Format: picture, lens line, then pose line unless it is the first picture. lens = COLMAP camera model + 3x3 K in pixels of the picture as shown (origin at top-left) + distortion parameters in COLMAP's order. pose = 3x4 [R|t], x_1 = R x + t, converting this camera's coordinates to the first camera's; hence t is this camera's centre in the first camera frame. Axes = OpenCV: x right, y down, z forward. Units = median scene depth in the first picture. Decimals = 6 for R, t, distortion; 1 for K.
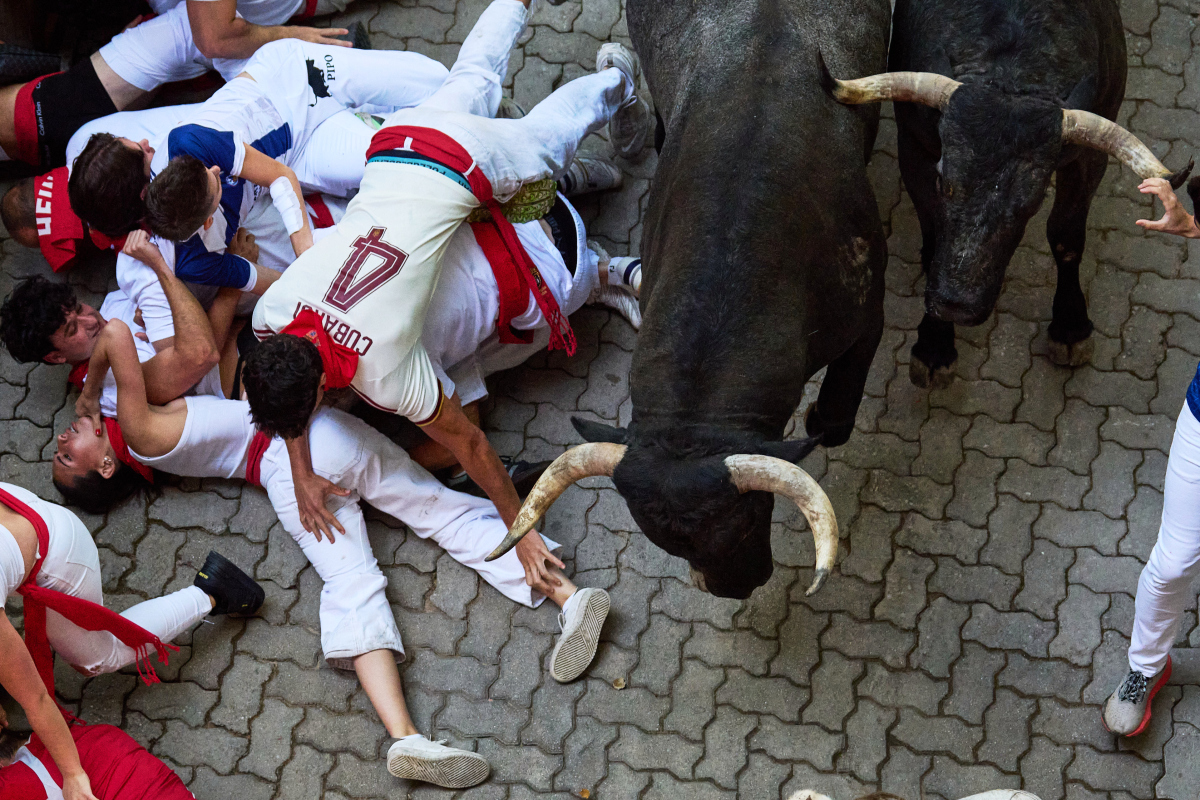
lens RADIAL K [[3051.2, 0, 600.0], [0, 3051.2, 400.0], [0, 0, 1]] dist [-0.000136, -0.493142]
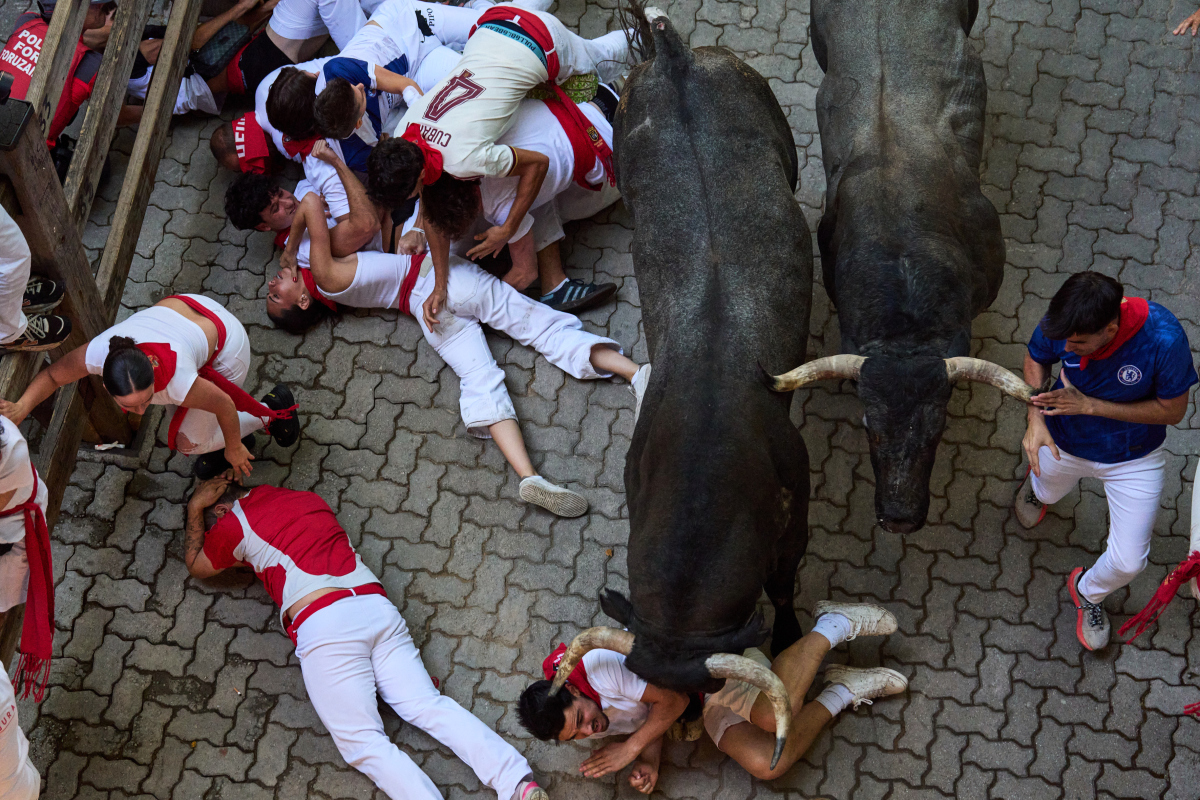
lens RADIAL K [[3051.2, 0, 600.0], [0, 3051.2, 400.0], [0, 0, 1]] dist [-0.000136, -0.493142]
pose [[0.999274, -0.028029, -0.025791, 0.013459], [0.030028, 0.996285, 0.080711, -0.043416], [0.023432, -0.081427, 0.996404, -0.427889]]
